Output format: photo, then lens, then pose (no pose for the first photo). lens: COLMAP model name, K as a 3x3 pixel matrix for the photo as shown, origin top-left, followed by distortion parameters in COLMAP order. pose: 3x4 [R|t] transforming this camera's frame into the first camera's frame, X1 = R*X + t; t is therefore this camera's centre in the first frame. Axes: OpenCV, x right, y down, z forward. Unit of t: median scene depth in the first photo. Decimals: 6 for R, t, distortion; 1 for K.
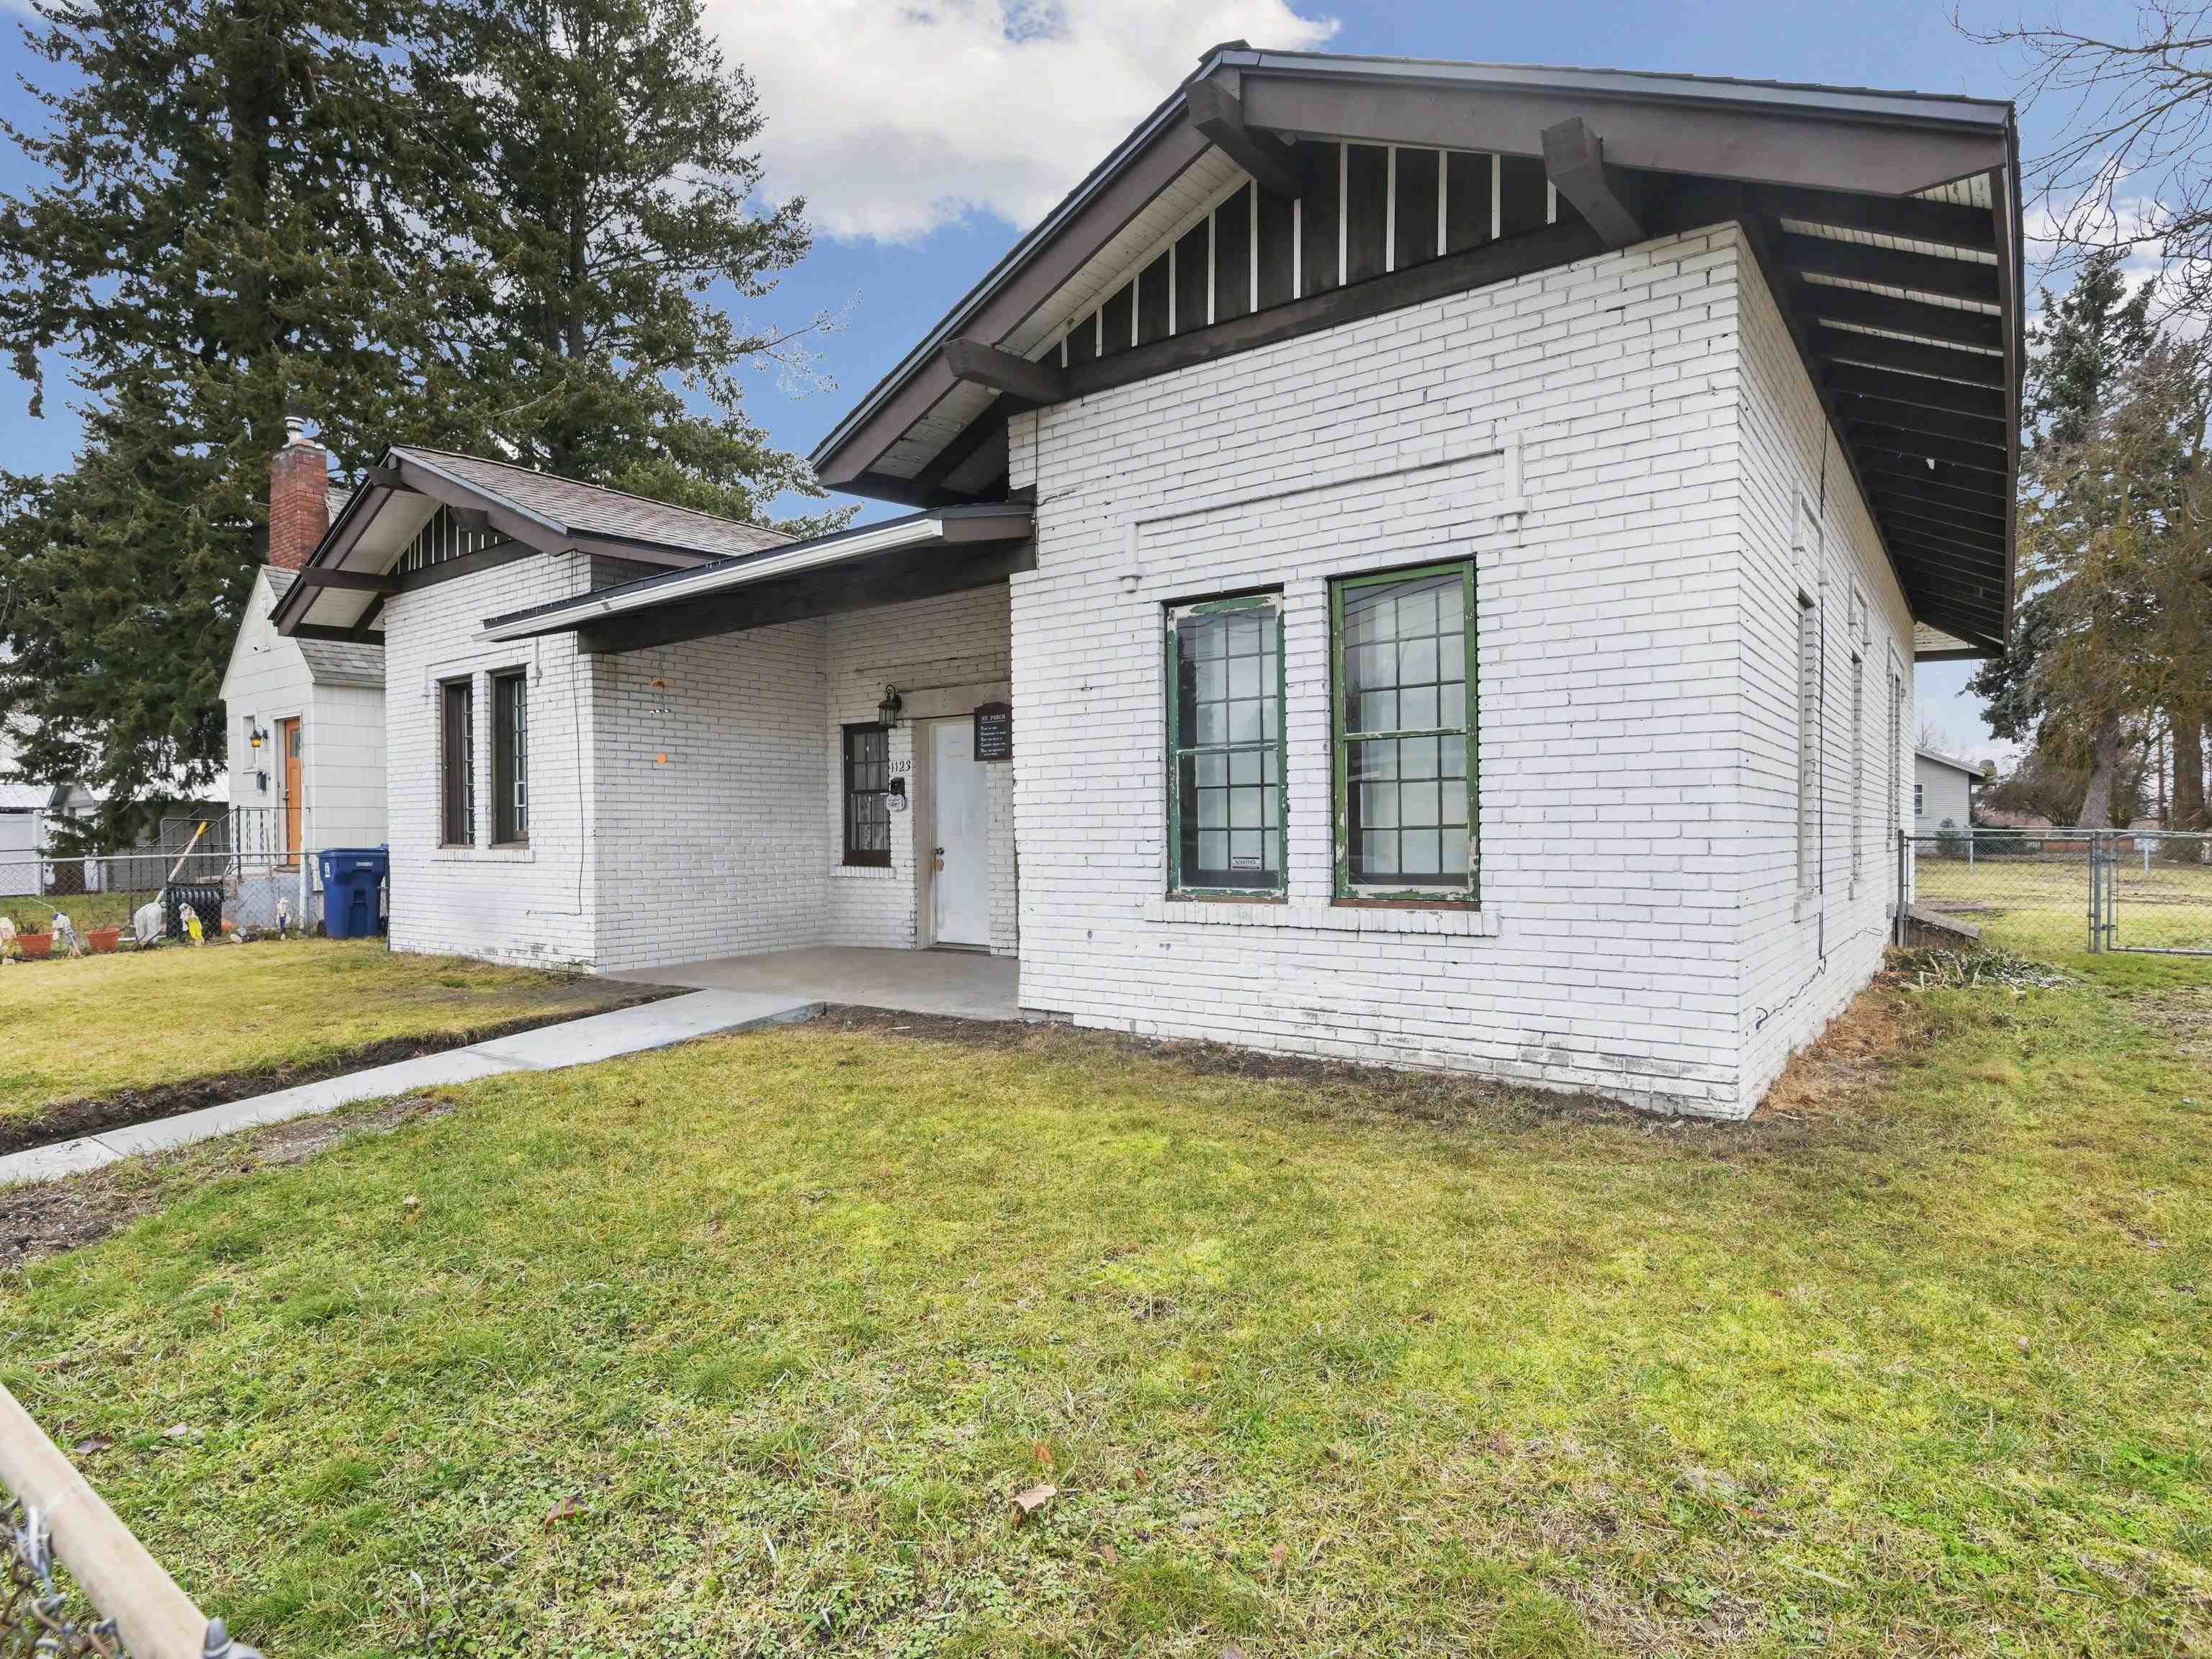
lens RADIAL K [[1196.0, 0, 1096.9], [0, 1196.0, 839.4], [0, 0, 1]] dist [-0.009647, -0.008852]
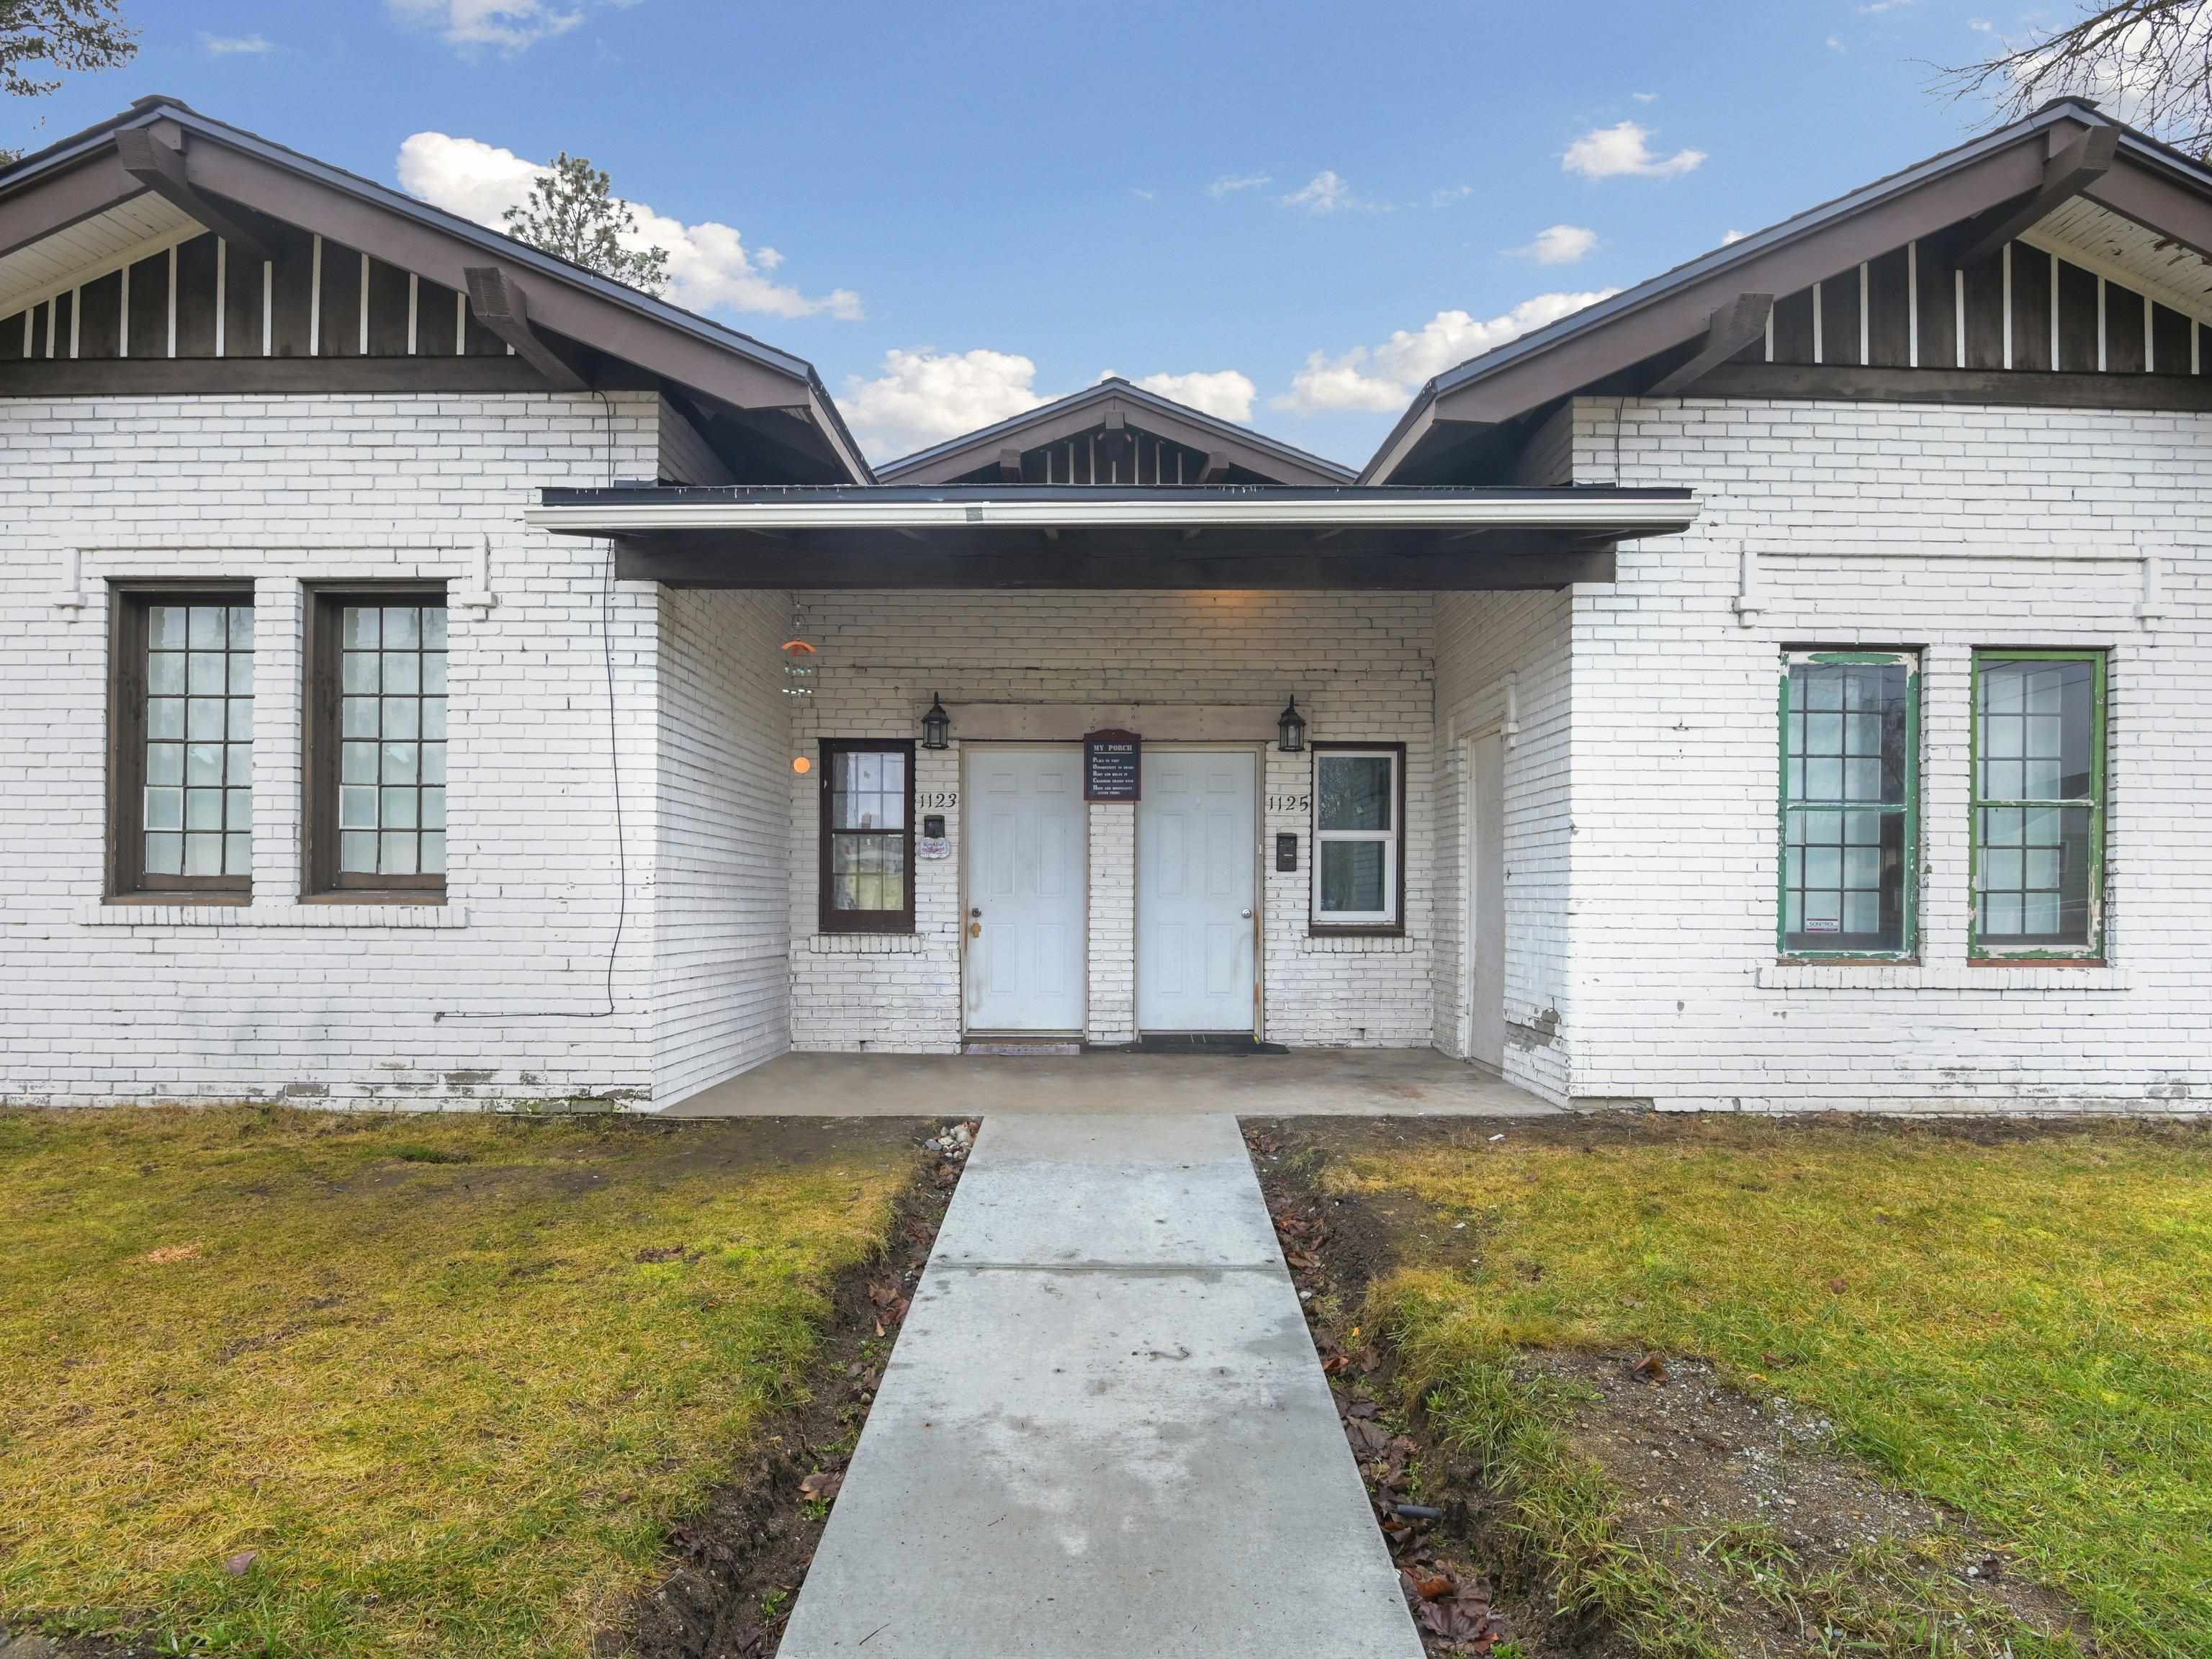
lens RADIAL K [[1150.4, 0, 1098.9], [0, 1150.4, 900.8], [0, 0, 1]] dist [-0.007949, -0.009766]
pose [[0.798405, 0.011551, 0.602010, -0.939945], [-0.009117, 0.999933, -0.007096, 0.012577], [-0.602052, 0.000177, 0.798457, 0.635001]]
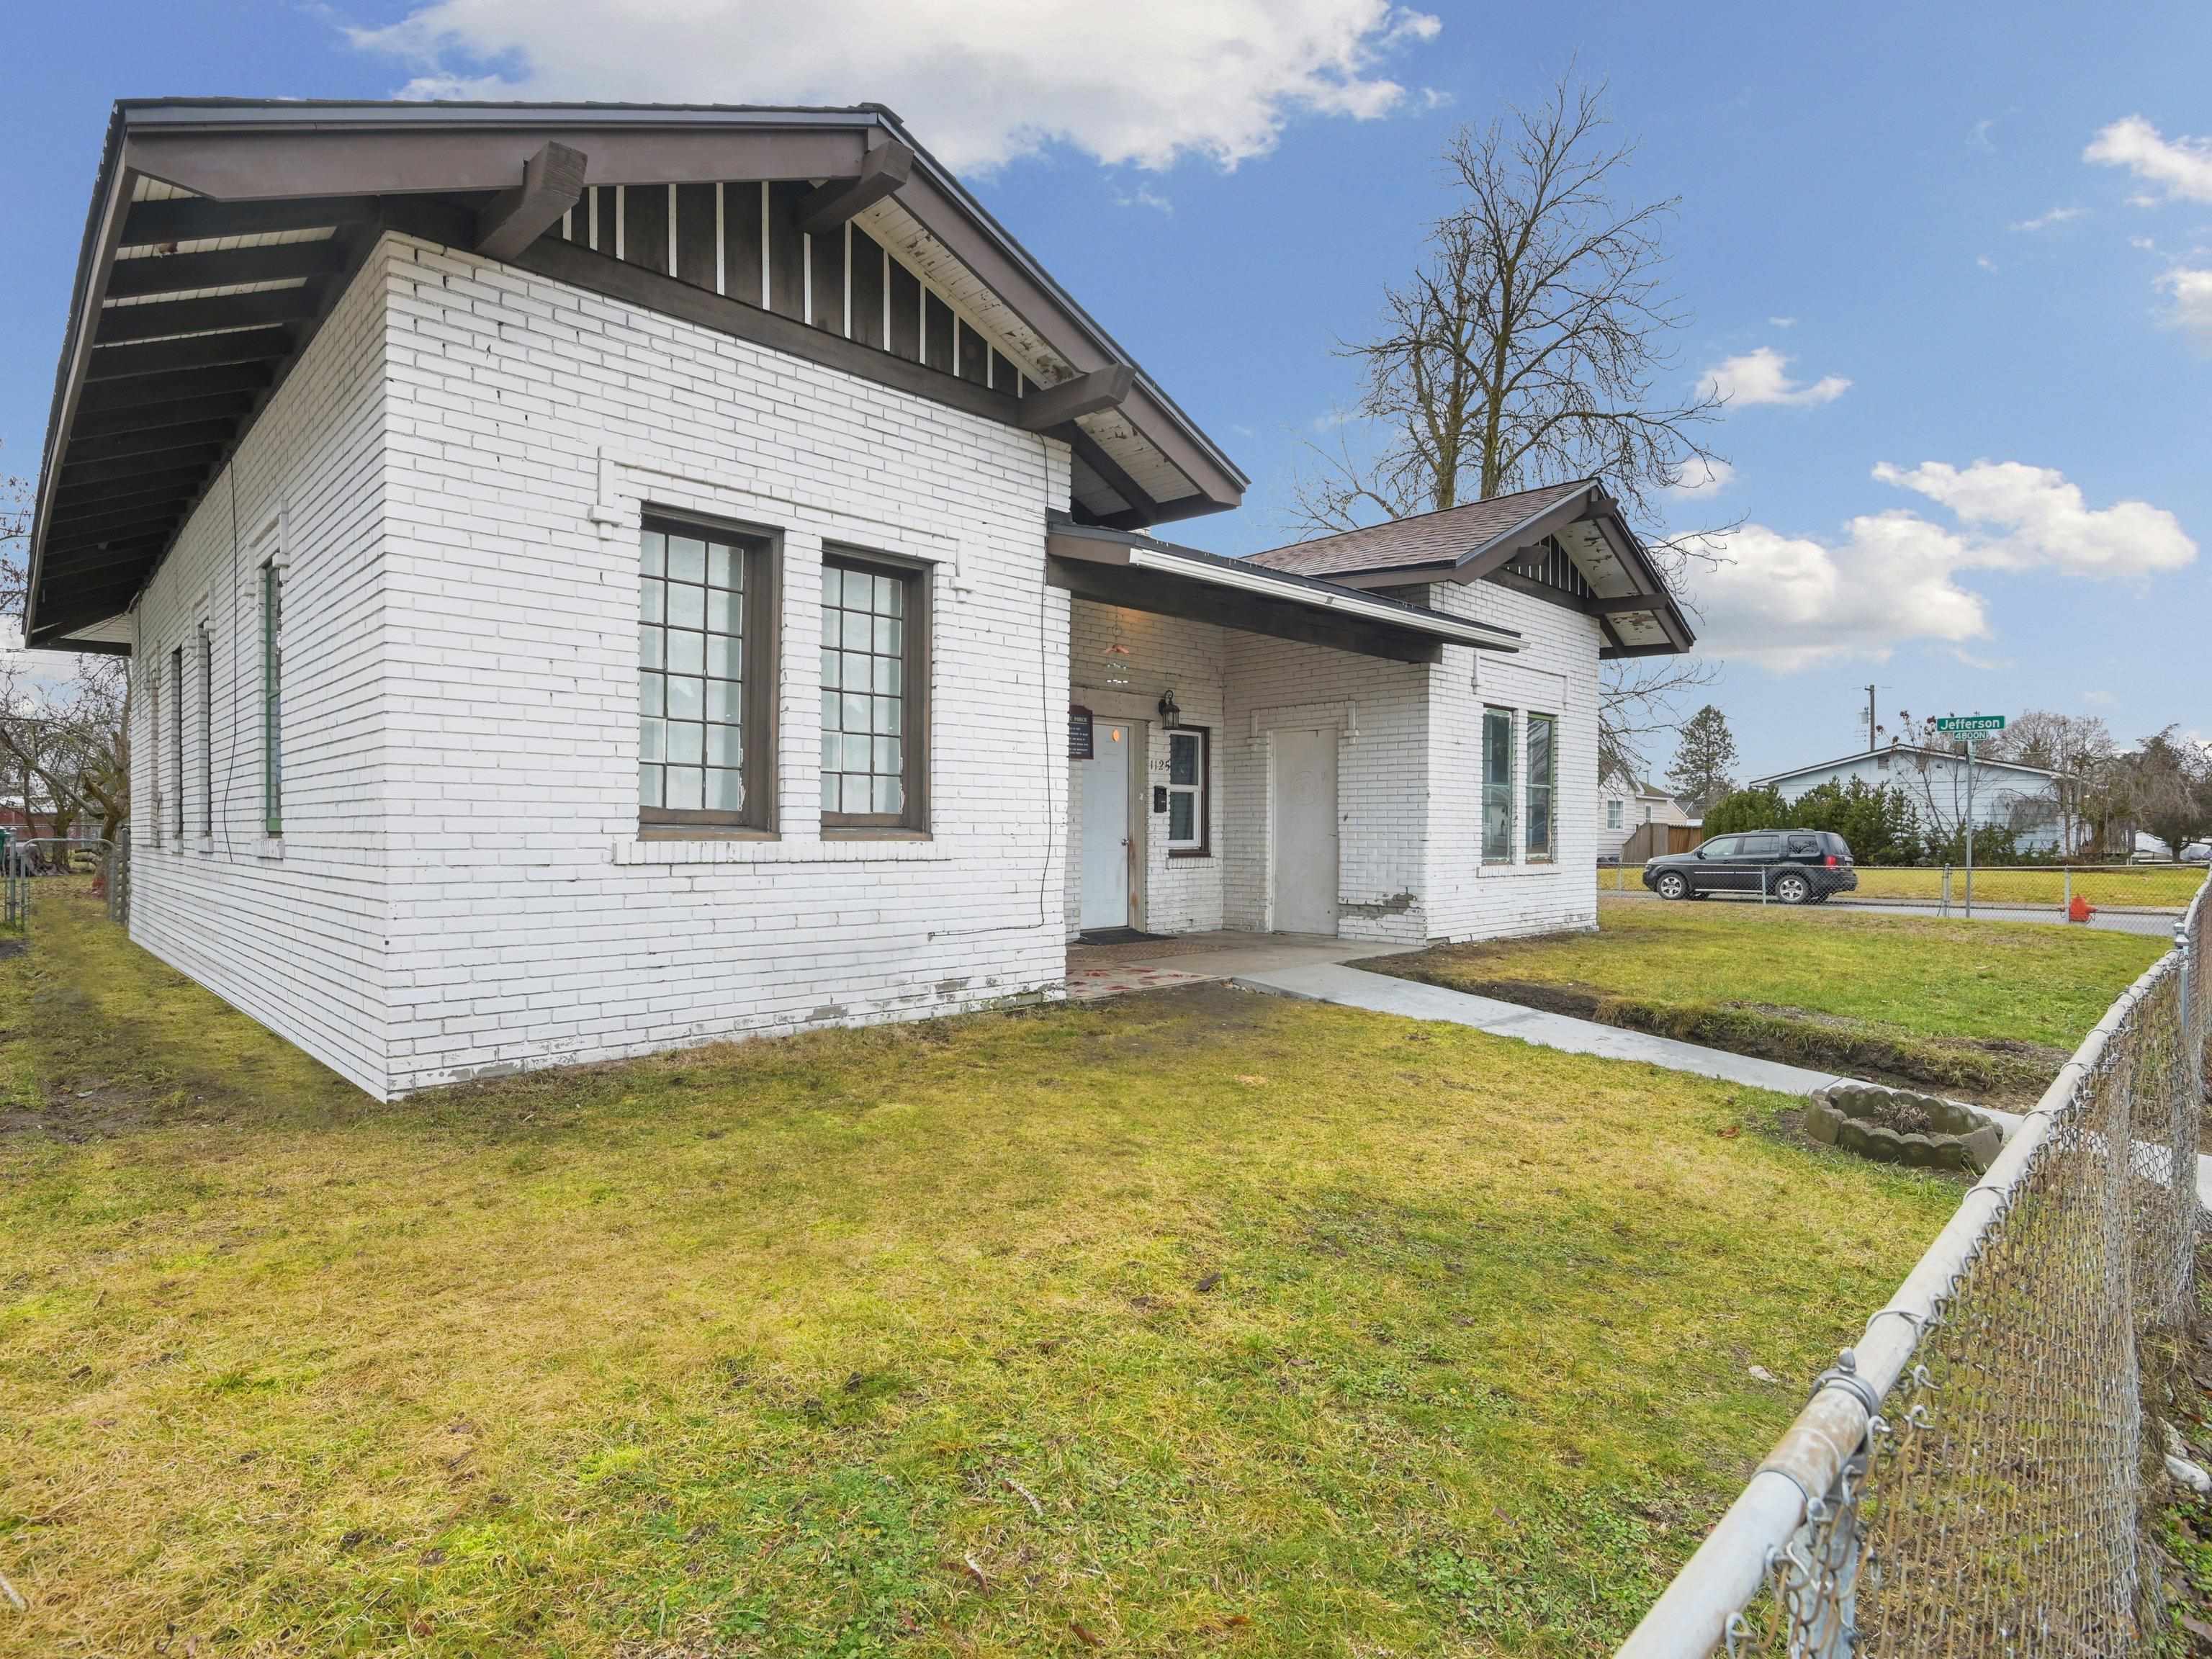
lens RADIAL K [[1150.4, 0, 1097.8], [0, 1150.4, 833.6], [0, 0, 1]] dist [-0.007949, -0.009766]
pose [[0.150235, 0.007065, 0.988625, -1.854244], [-0.000529, 0.999975, -0.007065, 0.015263], [-0.988650, 0.000538, 0.150235, 1.375021]]
